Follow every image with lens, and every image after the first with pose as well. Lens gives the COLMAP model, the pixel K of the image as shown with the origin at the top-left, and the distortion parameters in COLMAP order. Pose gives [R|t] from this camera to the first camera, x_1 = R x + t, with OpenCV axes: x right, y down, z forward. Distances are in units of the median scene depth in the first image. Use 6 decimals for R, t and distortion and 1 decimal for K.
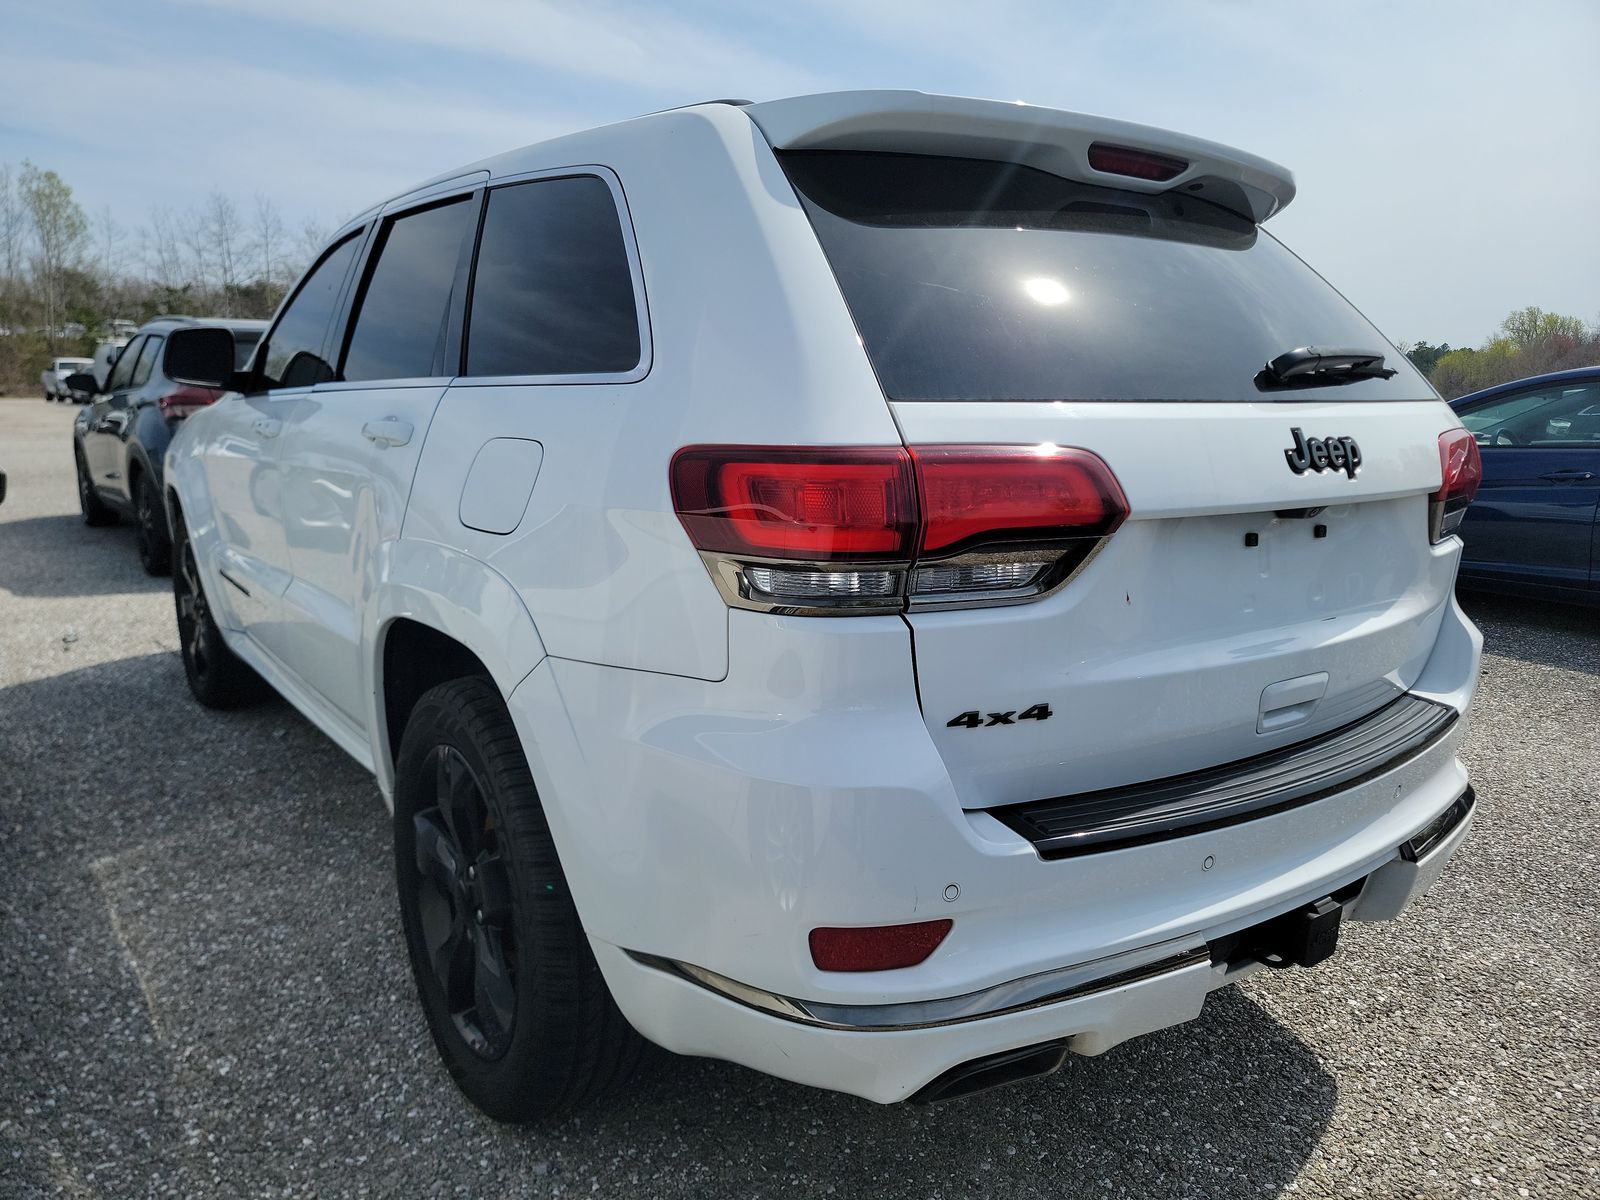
lens RADIAL K [[1131.0, 0, 782.2], [0, 1131.0, 571.2], [0, 0, 1]] dist [0.054880, -0.057071]
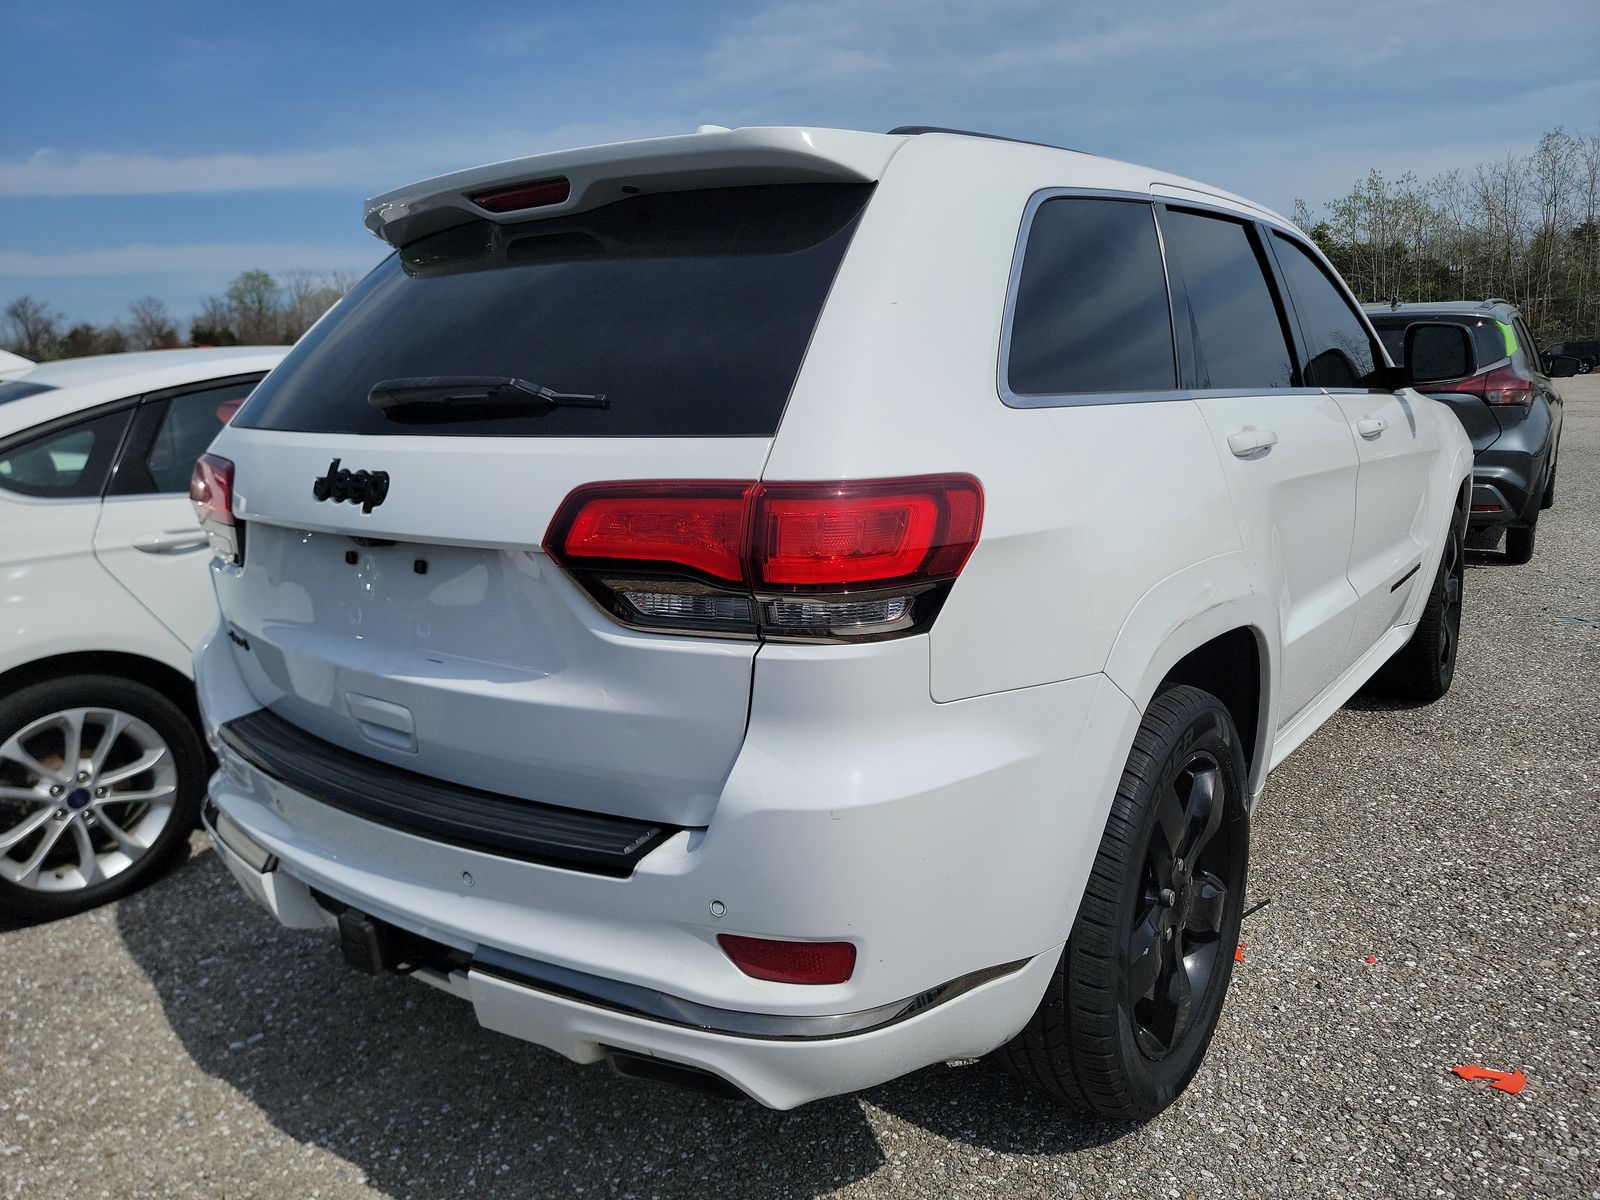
lens RADIAL K [[1094.4, 0, 793.0], [0, 1094.4, 573.6], [0, 0, 1]] dist [0.054579, -0.048431]
pose [[0.315775, 0.154265, -0.936210, 1.558463], [-0.127407, 0.984653, 0.119274, -0.195736], [0.940241, 0.081616, 0.330583, 1.058621]]
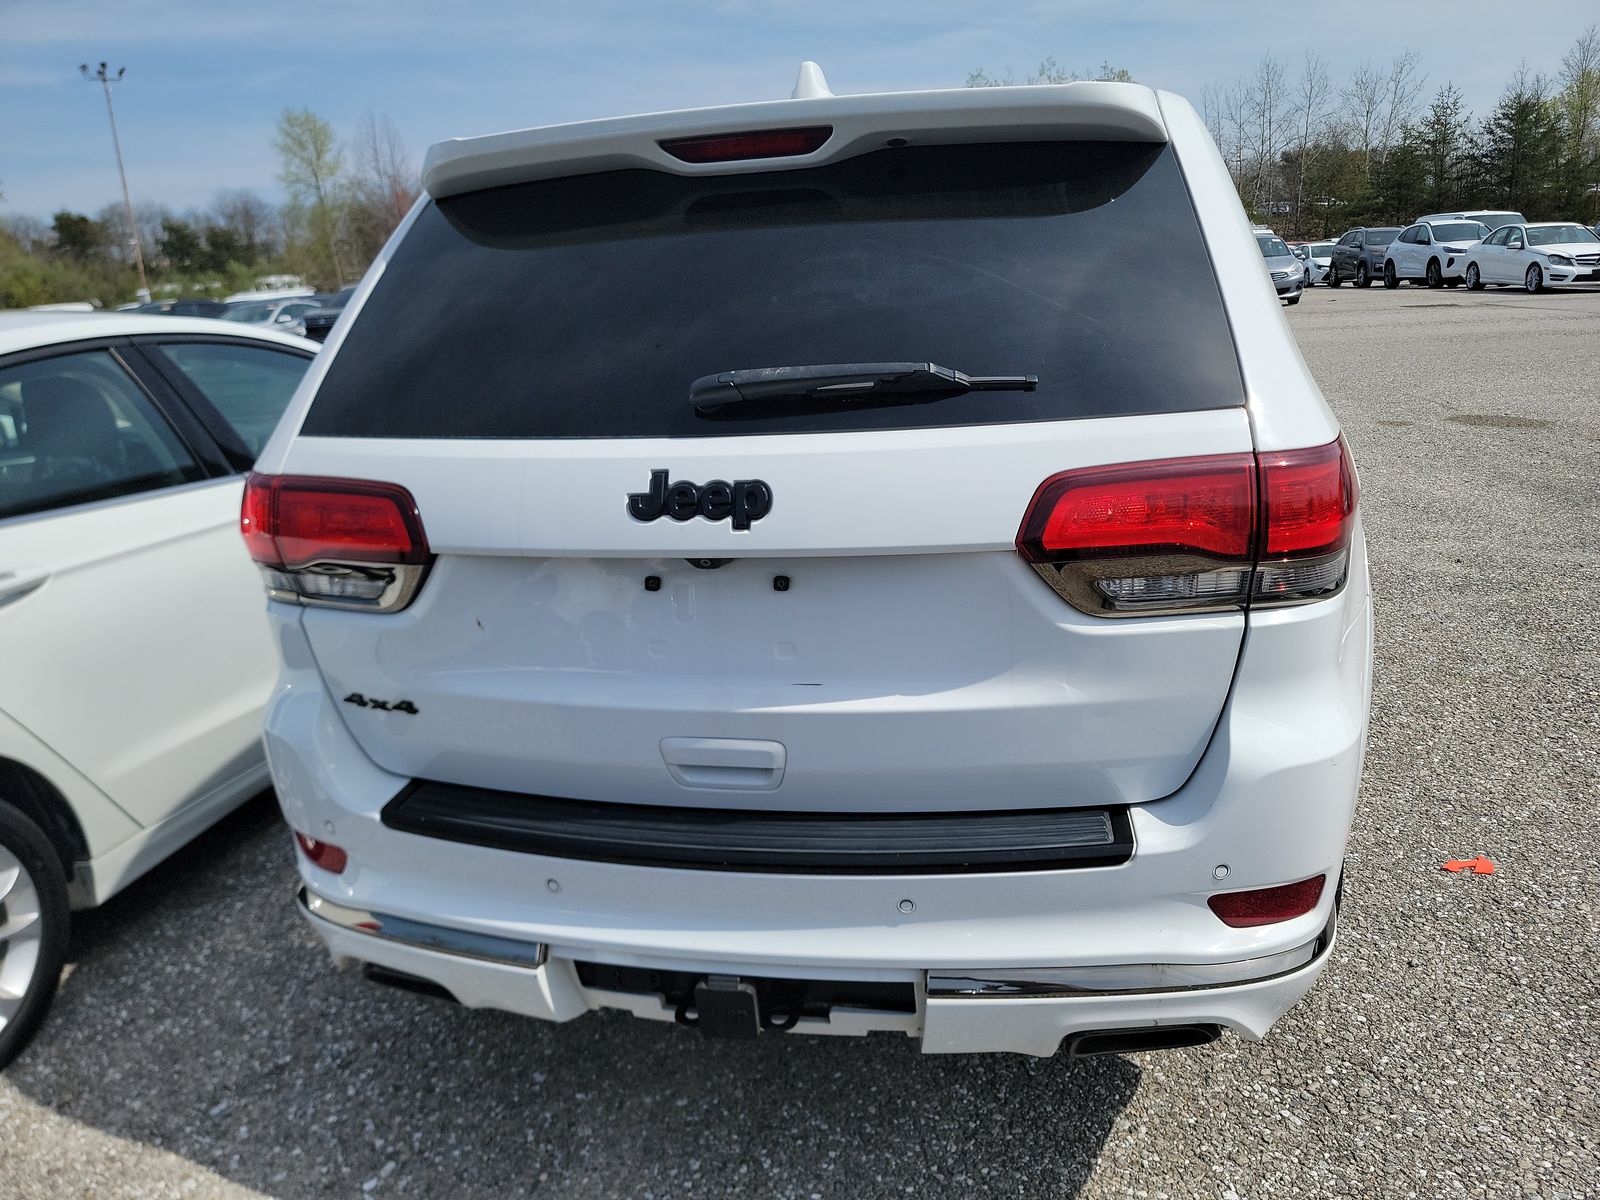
lens RADIAL K [[1114.3, 0, 800.0], [0, 1114.3, 600.0], [0, 0, 1]] dist [0.055294, -0.059167]
pose [[0.679787, 0.156165, -0.716591, 1.165323], [-0.057129, 0.985374, 0.160545, -0.170550], [0.731181, -0.068198, 0.678766, 0.467073]]
